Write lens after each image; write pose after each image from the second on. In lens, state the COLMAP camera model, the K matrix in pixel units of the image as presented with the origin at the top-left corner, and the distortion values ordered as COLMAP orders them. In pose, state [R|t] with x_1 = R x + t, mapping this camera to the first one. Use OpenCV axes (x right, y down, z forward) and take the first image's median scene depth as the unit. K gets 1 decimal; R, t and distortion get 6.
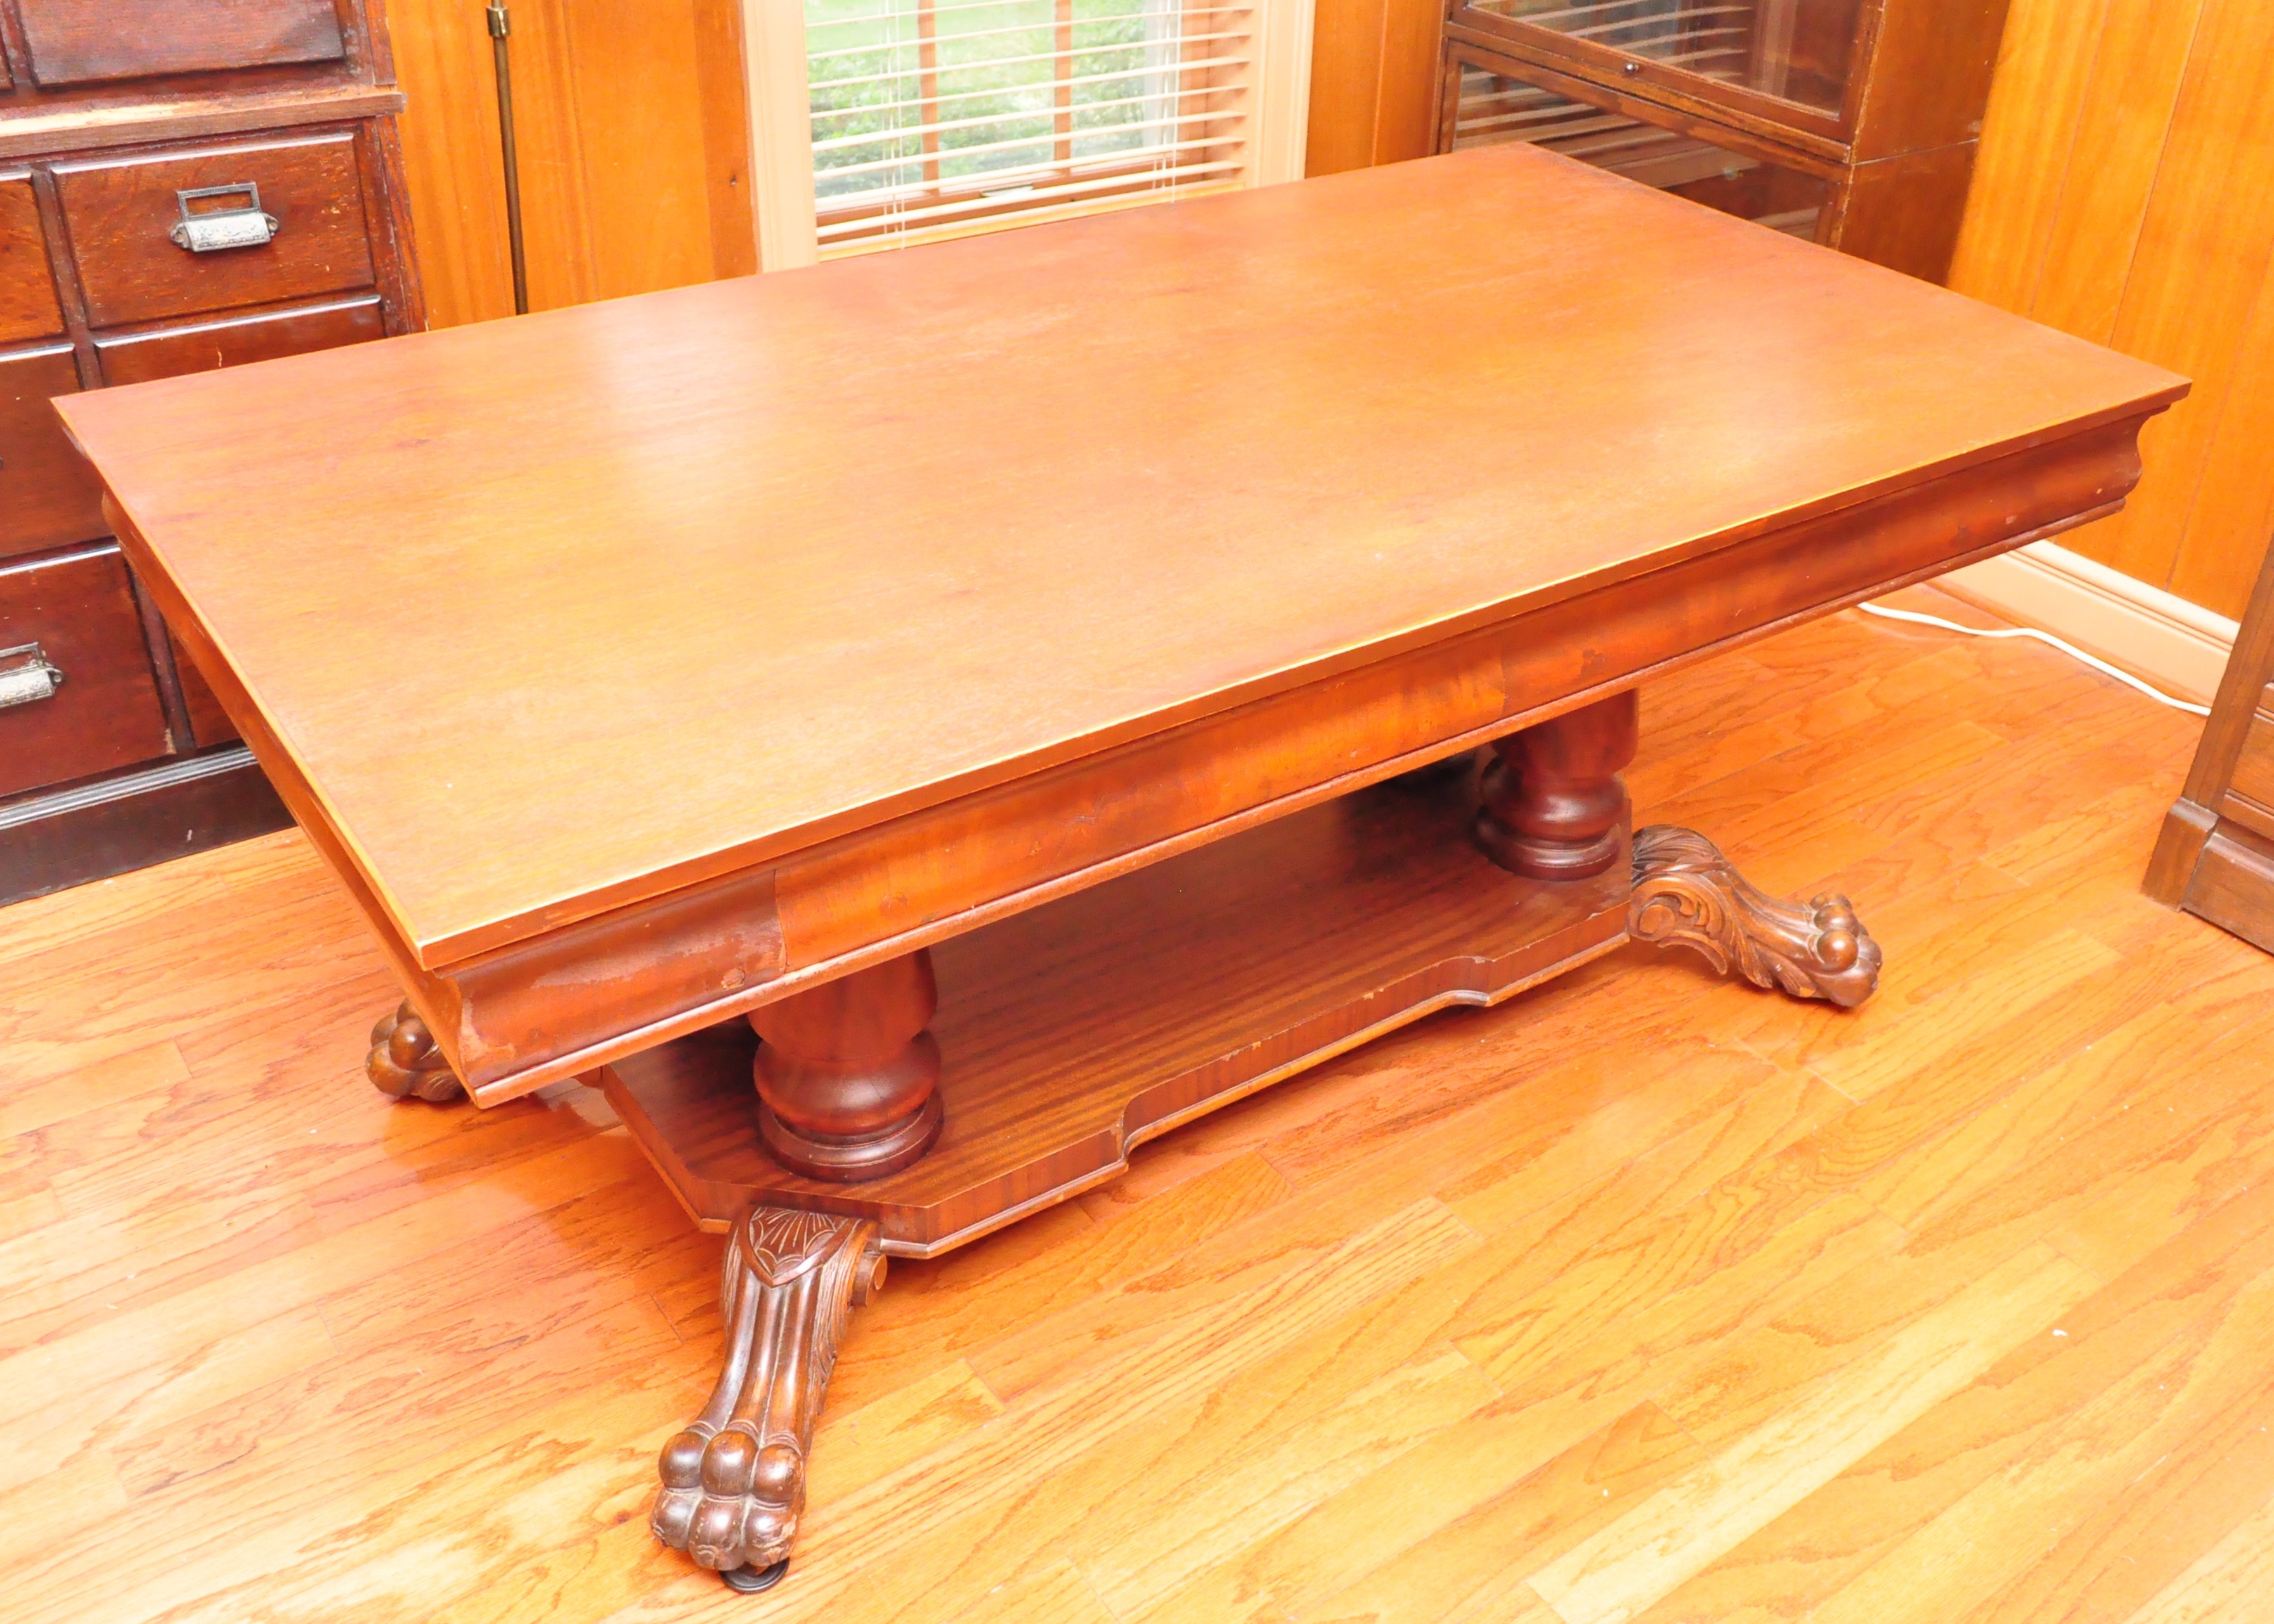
lens RADIAL K [[2134.5, 0, 1152.1], [0, 2134.5, 807.4], [0, 0, 1]] dist [-0.006437, 0.000000]
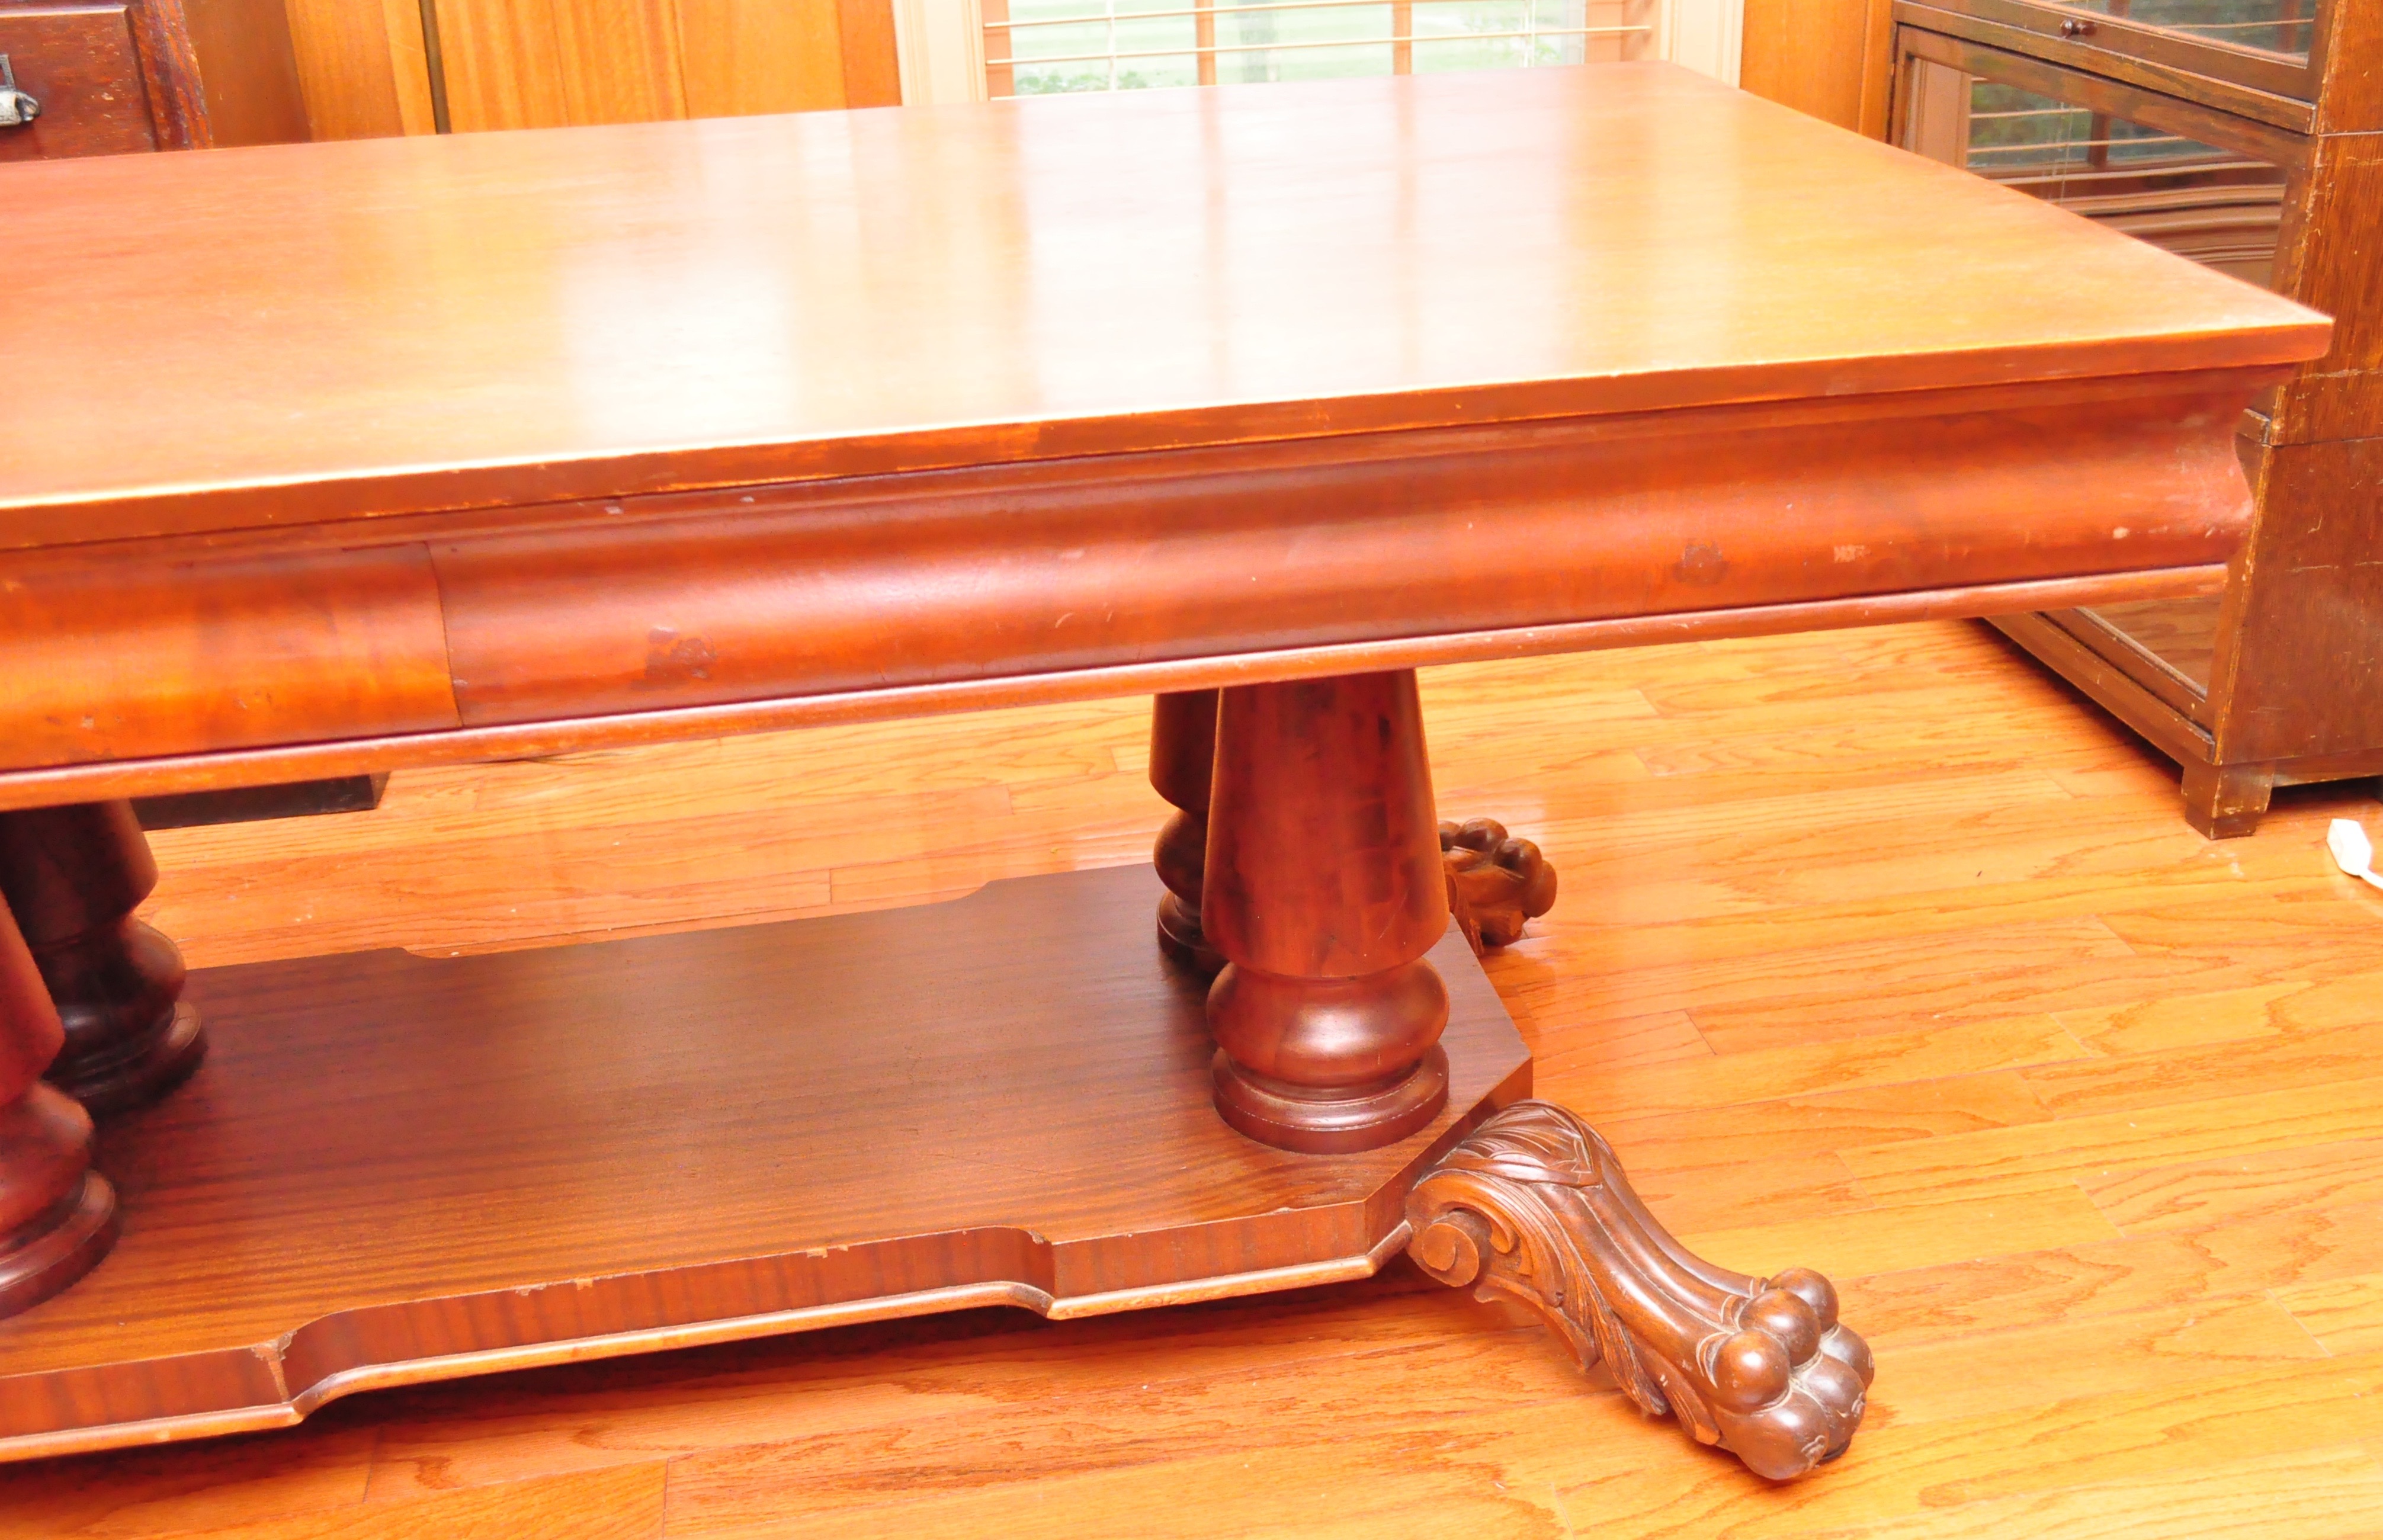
lens RADIAL K [[2362.6, 0, 1190.3], [0, 2362.6, 781.1], [0, 0, 1]] dist [-0.009569, 0.000000]
pose [[0.902242, 0.120187, -0.414142, 0.420924], [-0.174038, 0.980175, -0.094702, 0.000716], [0.394549, 0.157521, 0.905272, 0.359825]]
